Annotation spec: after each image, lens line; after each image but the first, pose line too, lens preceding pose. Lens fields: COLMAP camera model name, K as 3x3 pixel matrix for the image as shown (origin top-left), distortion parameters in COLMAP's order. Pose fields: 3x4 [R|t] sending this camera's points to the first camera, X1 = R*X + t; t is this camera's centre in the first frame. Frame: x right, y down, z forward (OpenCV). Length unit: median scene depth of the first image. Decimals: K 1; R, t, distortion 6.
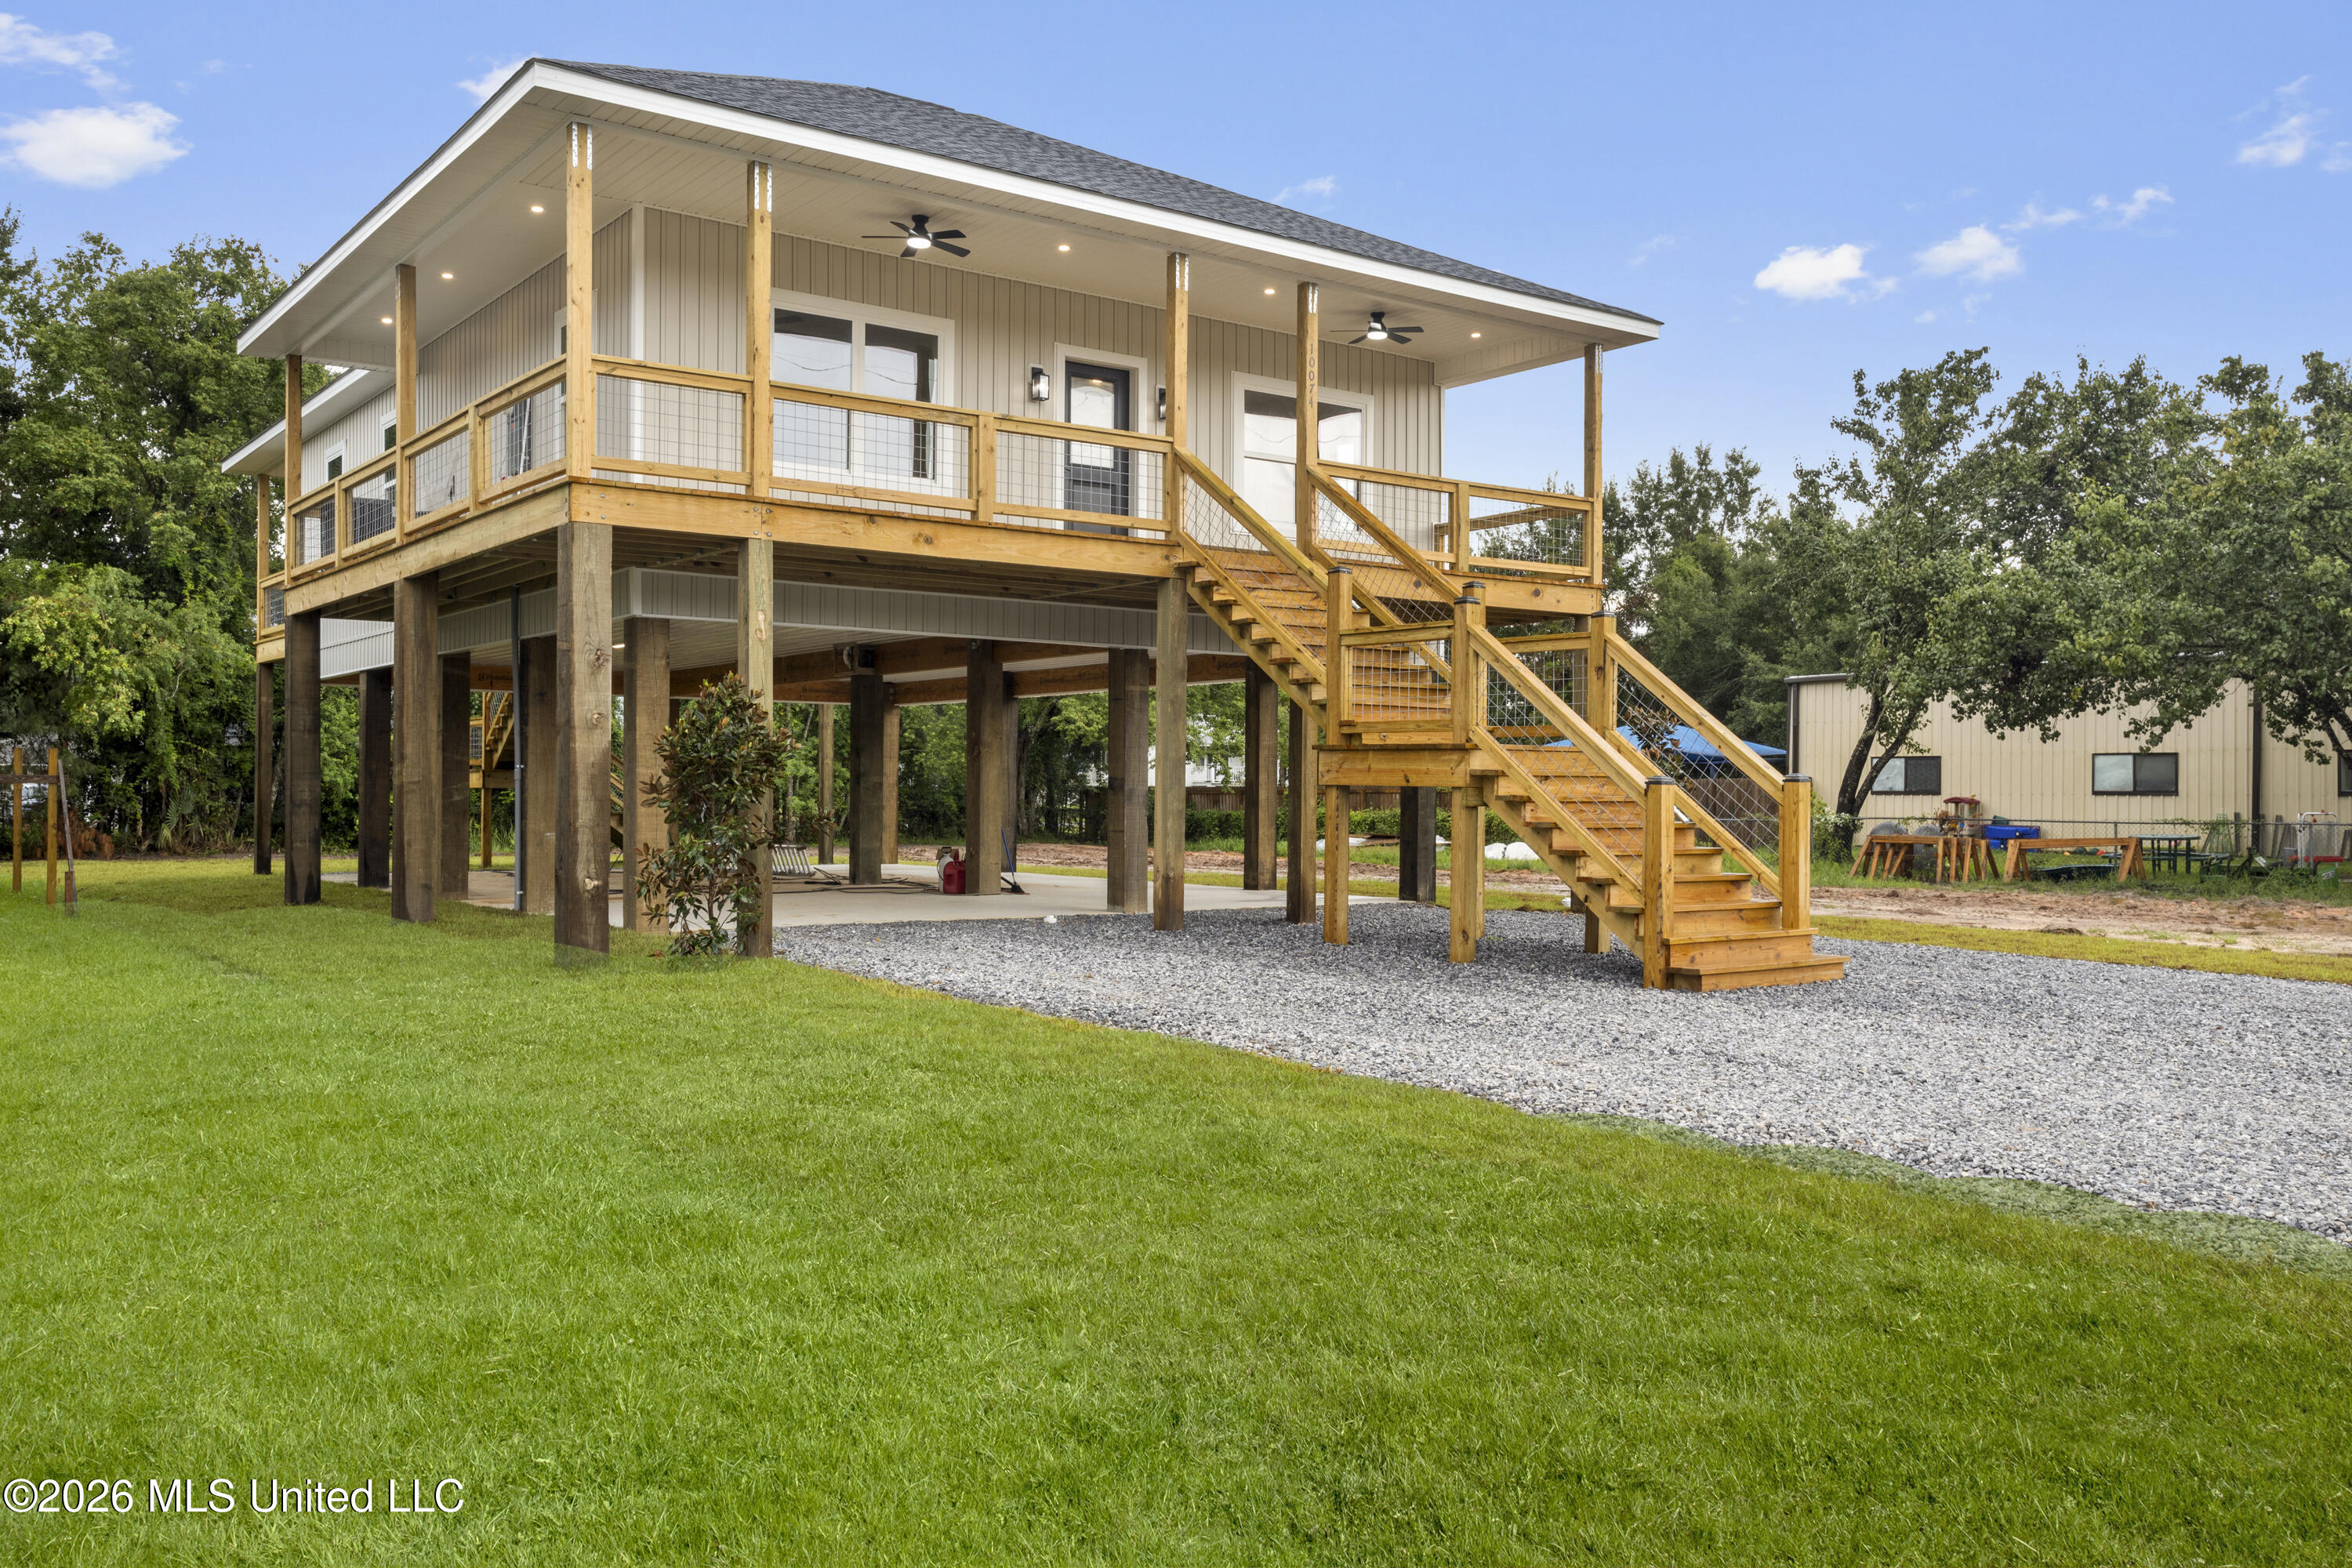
lens RADIAL K [[1924.6, 0, 1175.5], [0, 1924.6, 793.1], [0, 0, 1]] dist [0.044163, -0.000167]
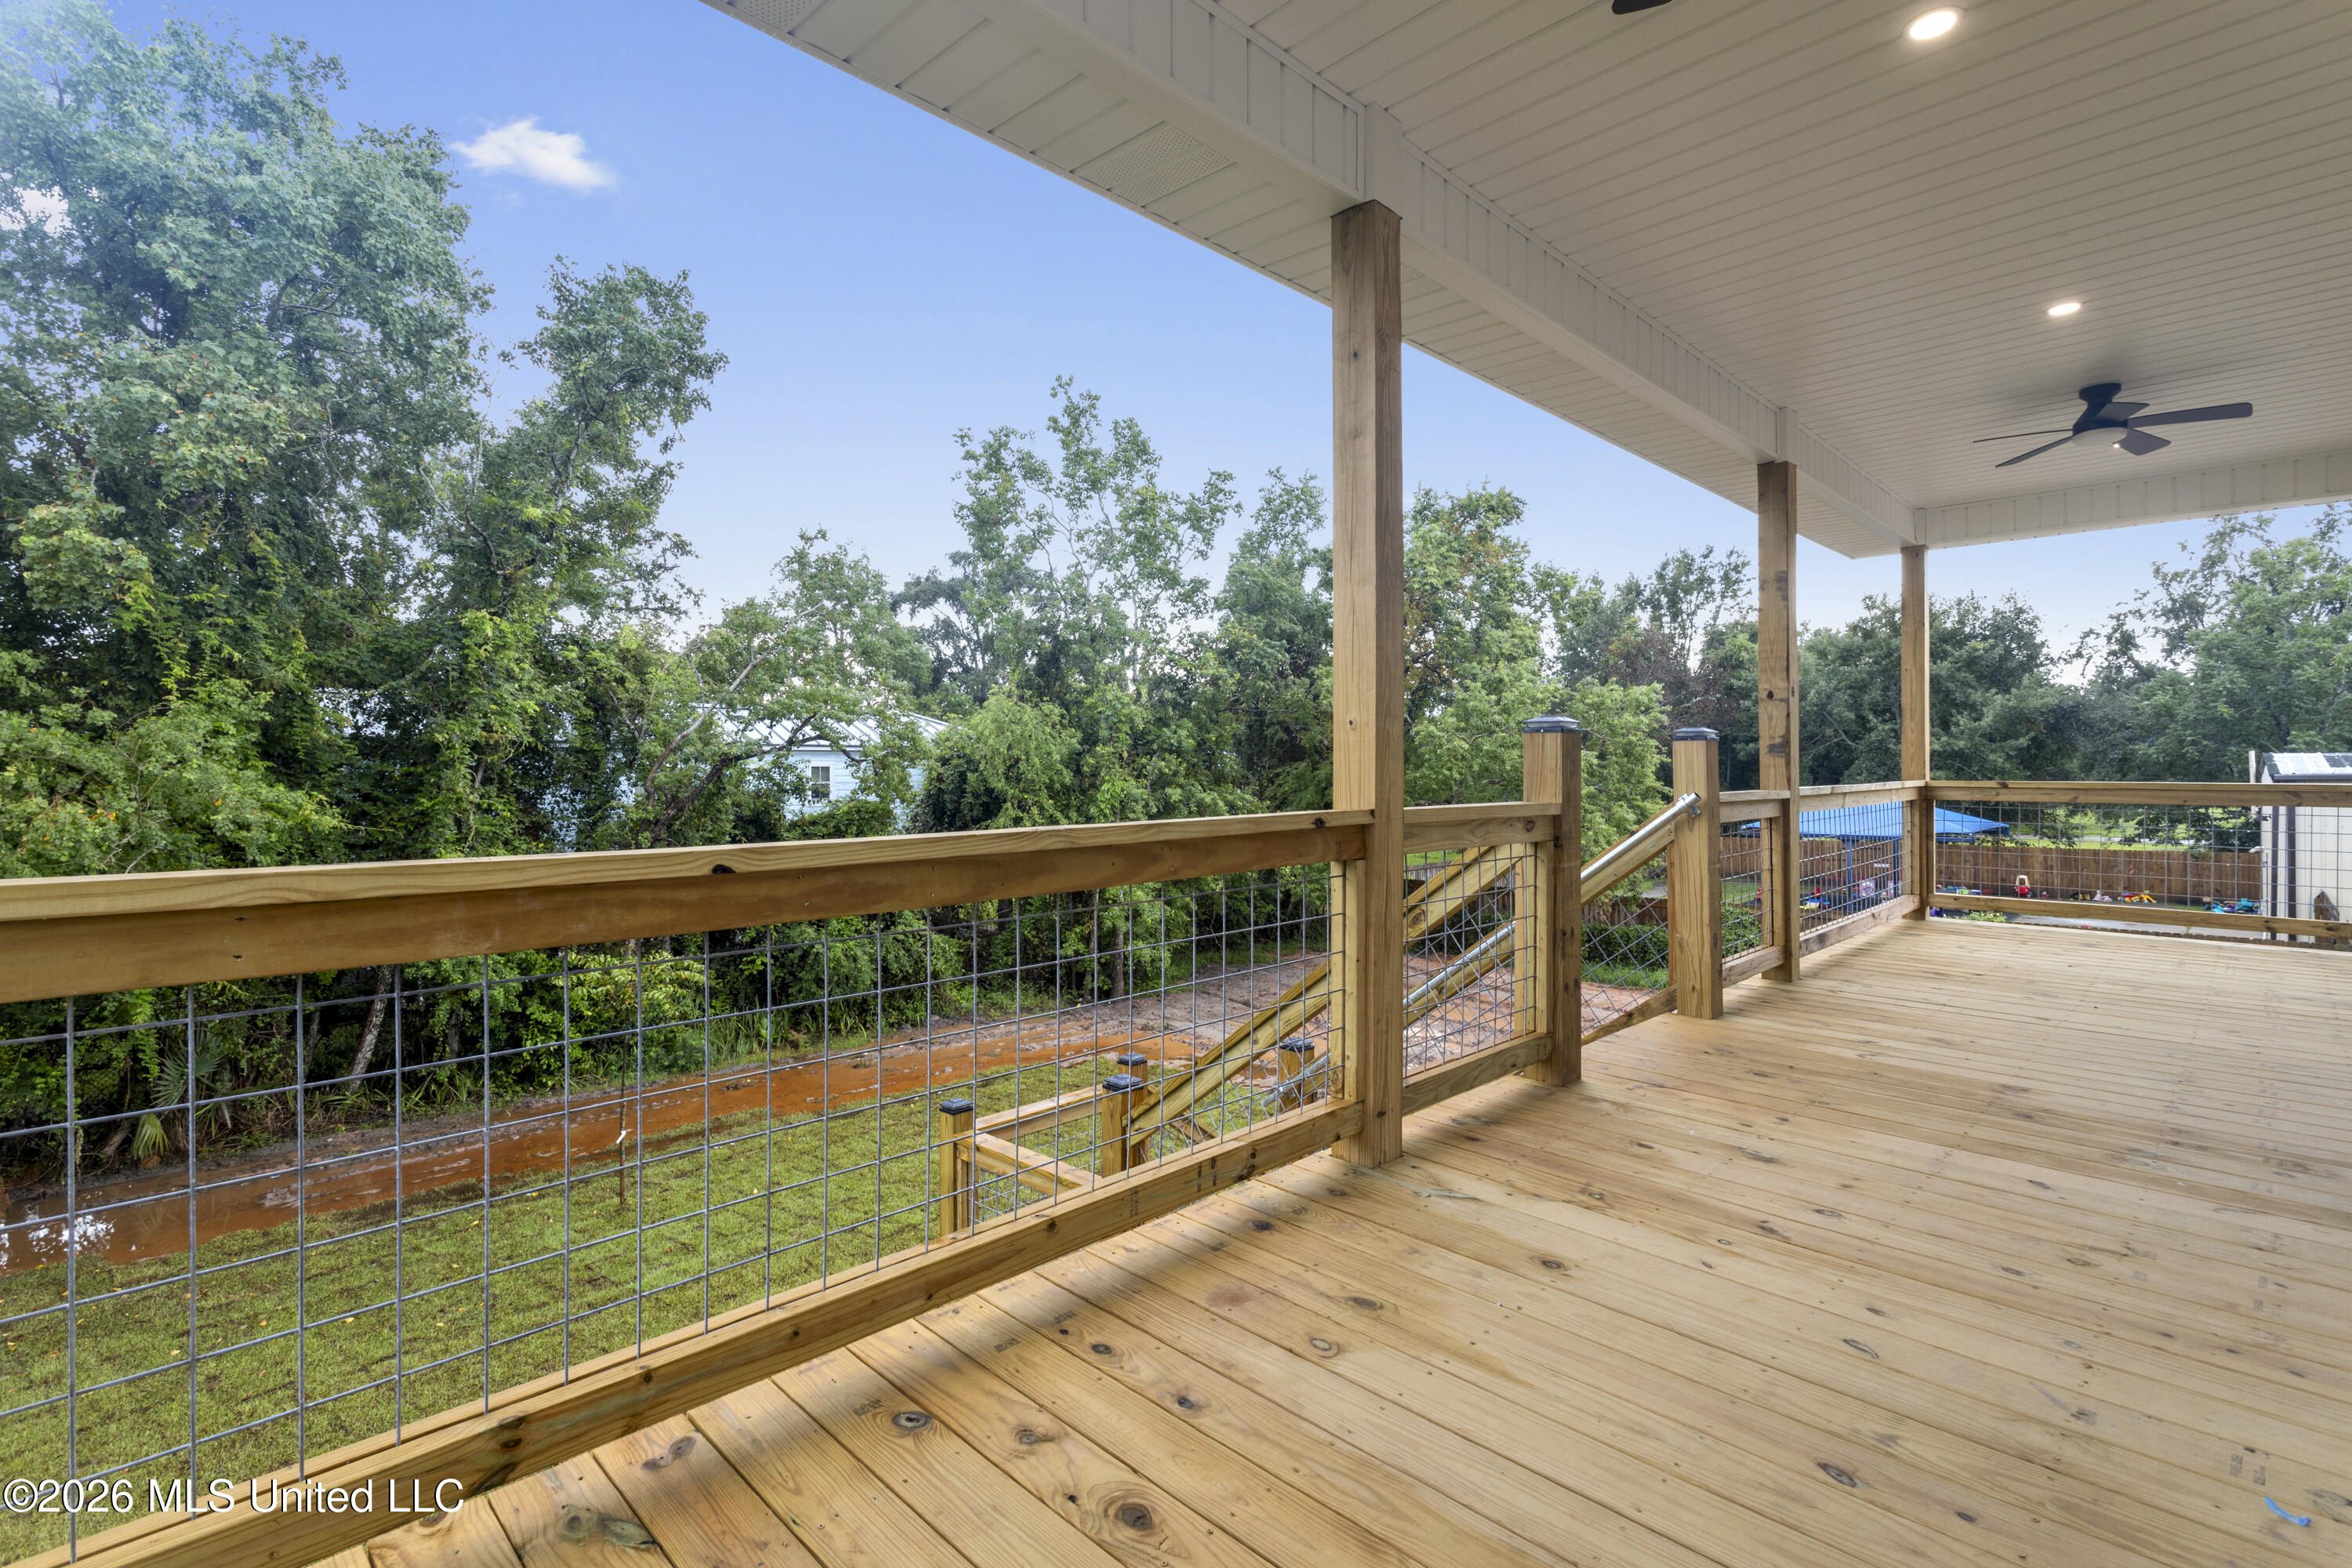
lens RADIAL K [[1114.5, 0, 1175.5], [0, 1114.5, 773.2], [0, 0, 1]] dist [0.003456, 0.002347]
pose [[0.988948, -0.001396, 0.148256, -0.298518], [0.000671, 0.999988, 0.004940, -0.082093], [-0.148261, -0.004786, 0.988937, 0.684624]]
